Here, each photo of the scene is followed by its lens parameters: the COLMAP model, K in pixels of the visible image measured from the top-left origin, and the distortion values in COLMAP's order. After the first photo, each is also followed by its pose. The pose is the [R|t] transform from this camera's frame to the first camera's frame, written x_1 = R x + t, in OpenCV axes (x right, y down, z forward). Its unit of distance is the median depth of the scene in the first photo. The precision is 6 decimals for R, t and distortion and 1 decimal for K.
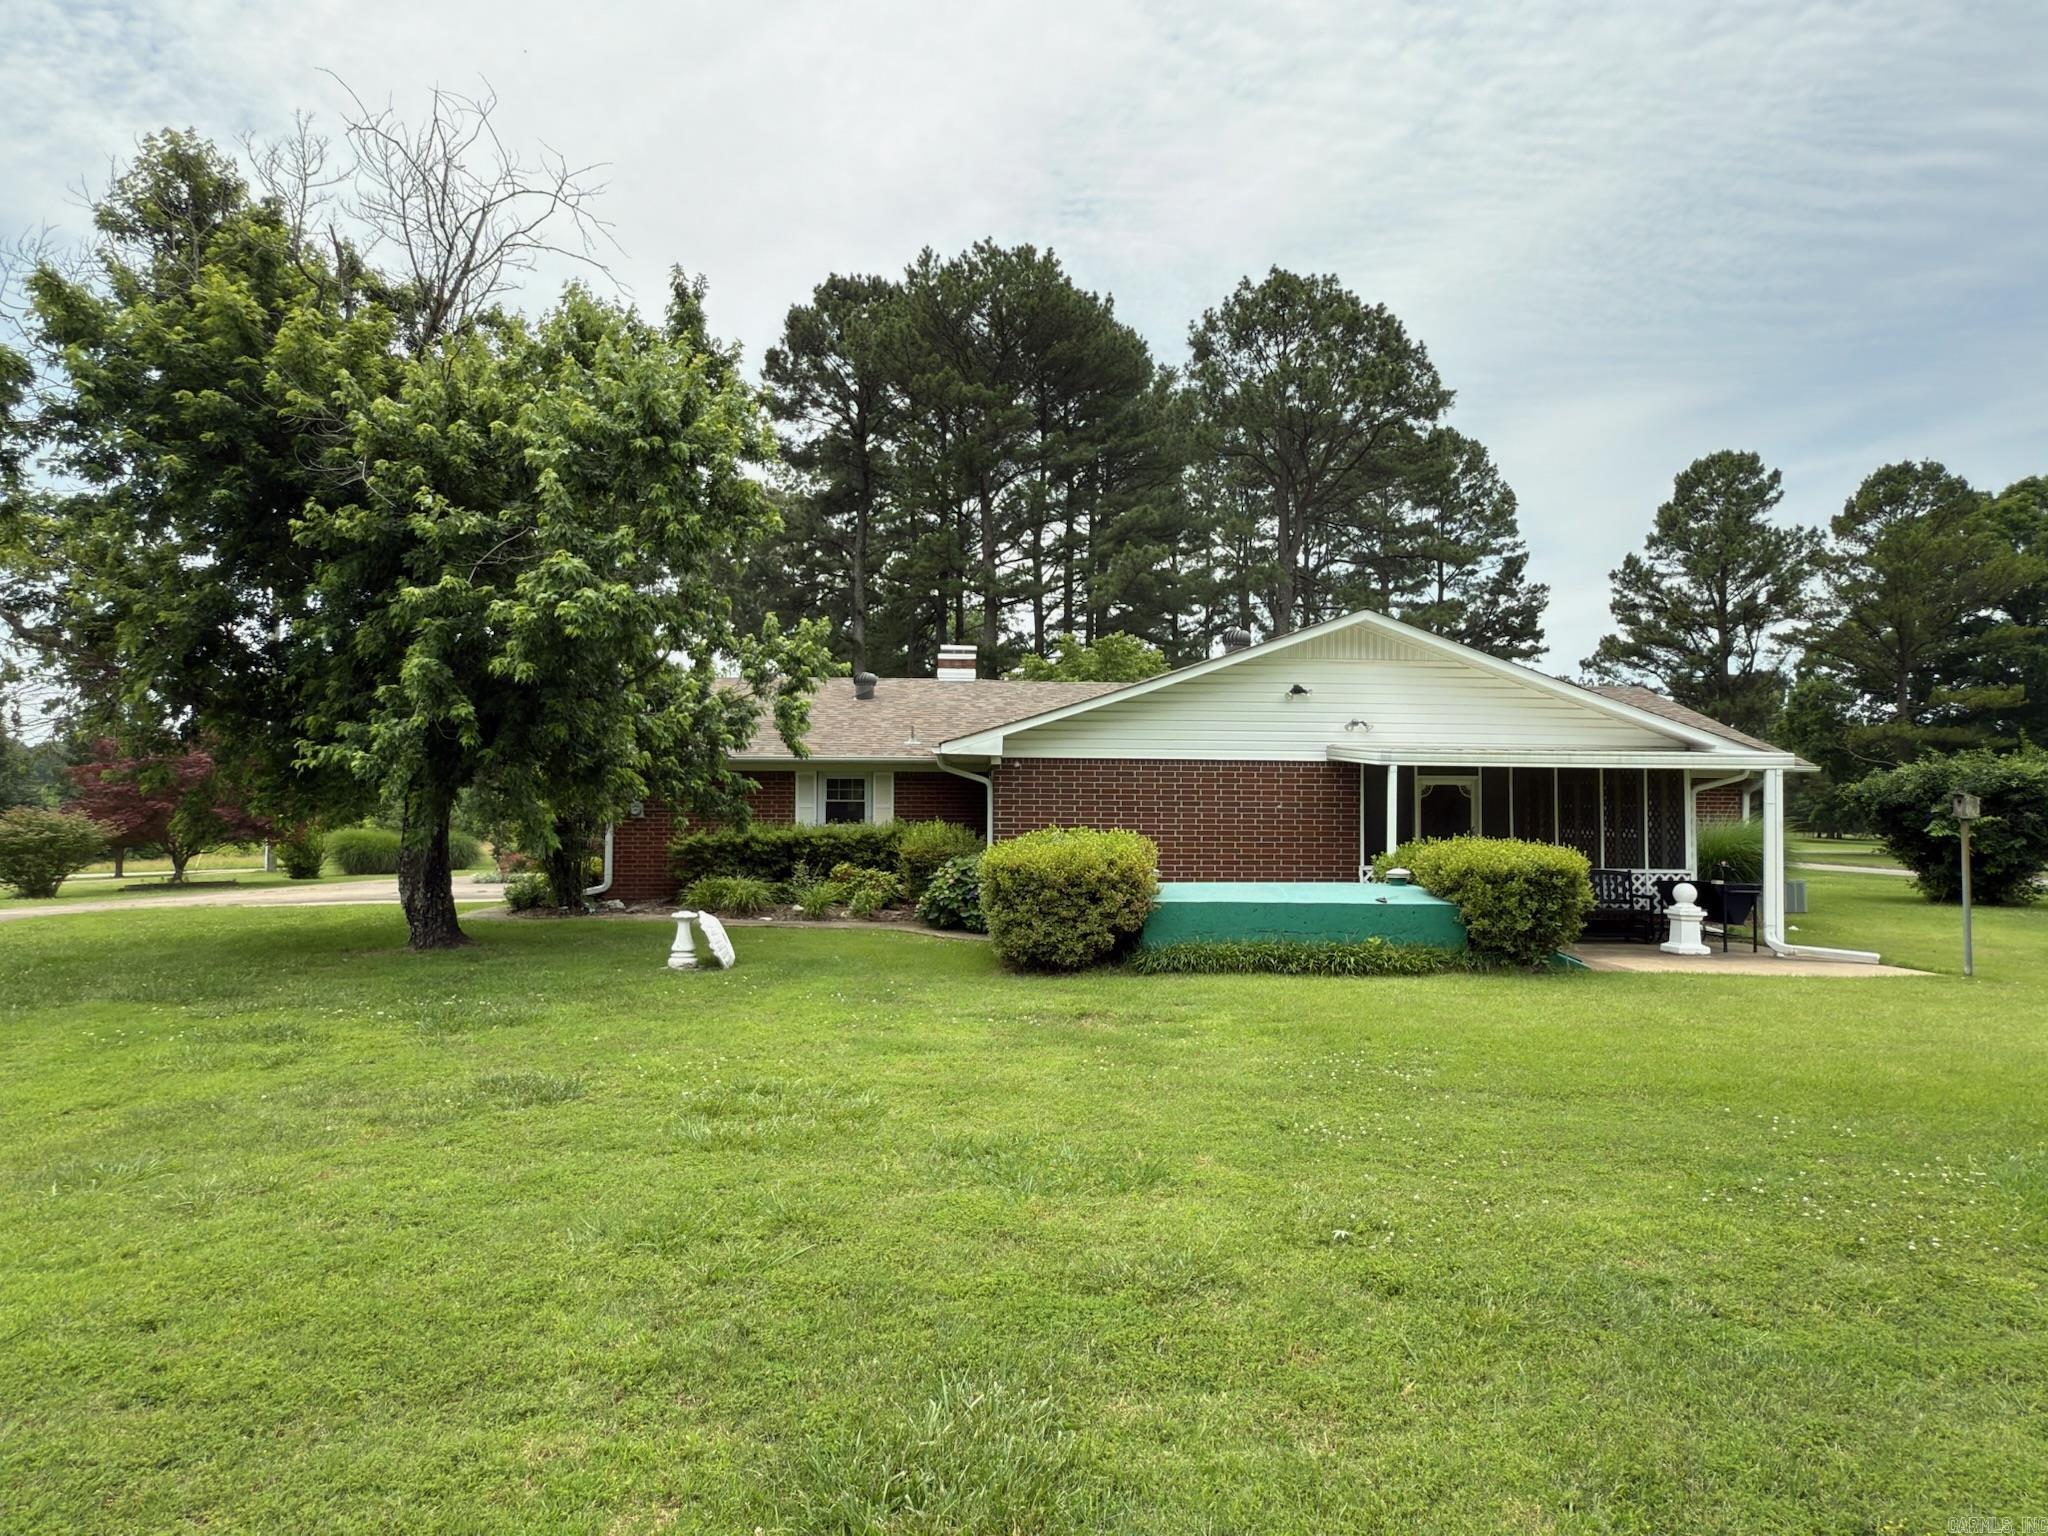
lens RADIAL K [[1219.3, 0, 1031.3], [0, 1219.3, 774.0], [0, 0, 1]] dist [0.017393, 0.014234]
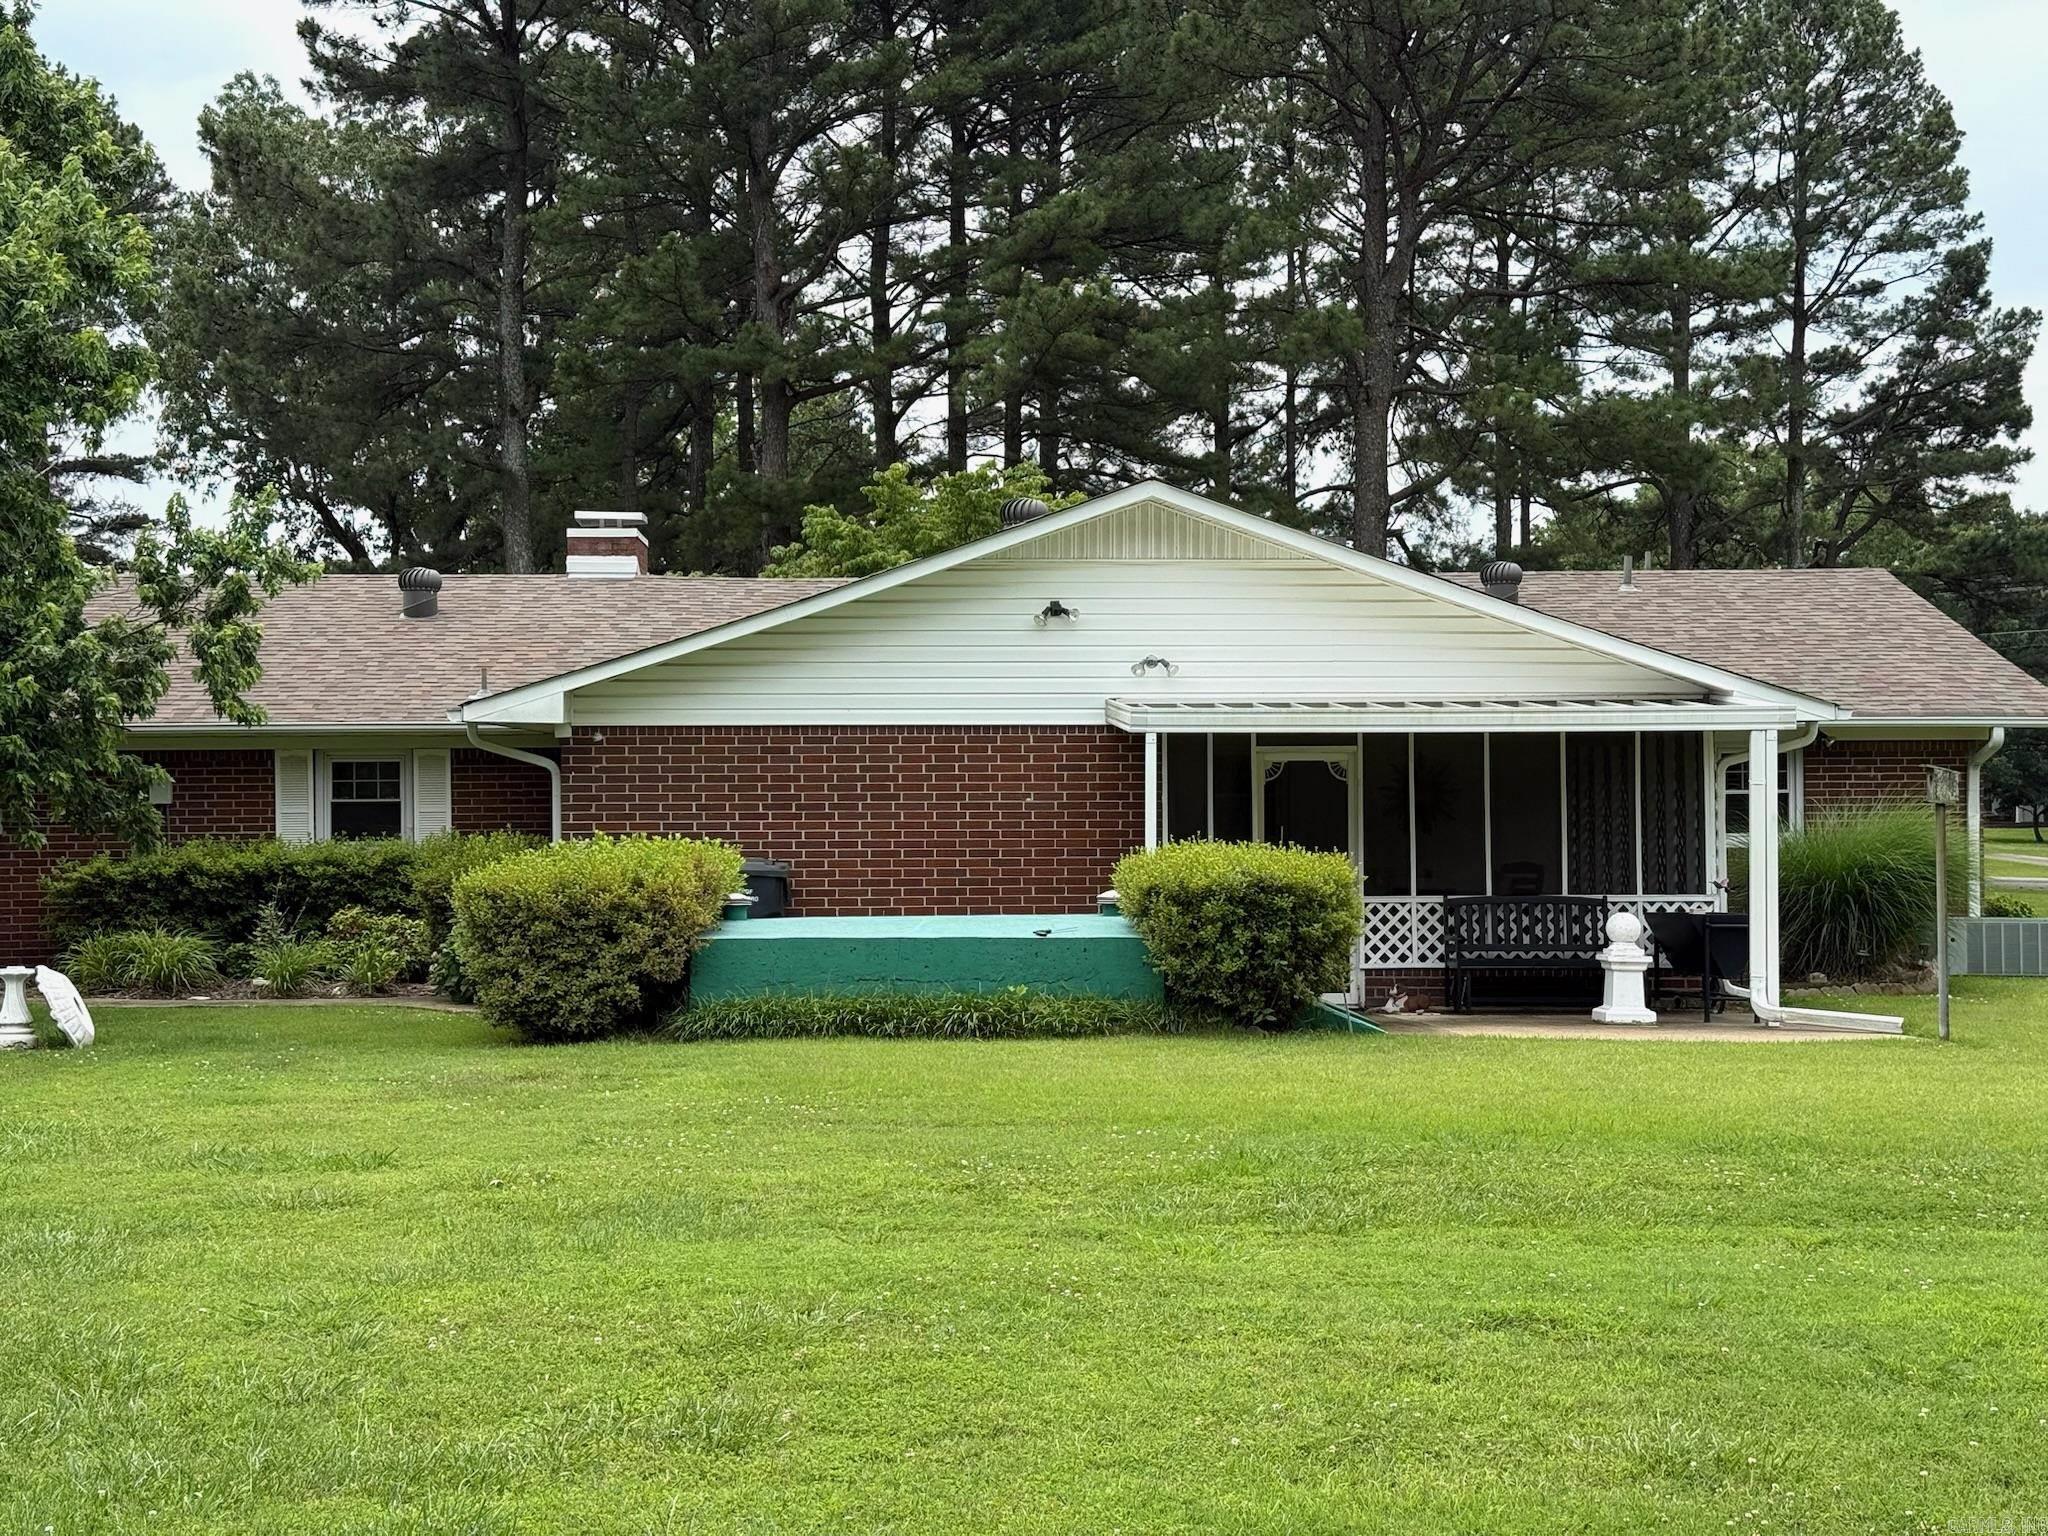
lens RADIAL K [[2908.5, 0, 1024.6], [0, 2908.5, 791.4], [0, 0, 1]] dist [0.185940, 0.000000]
pose [[0.999840, -0.012027, -0.013263, 0.217064], [0.012276, 0.999746, 0.018888, -0.005238], [0.013032, -0.019048, 0.999734, -0.458856]]
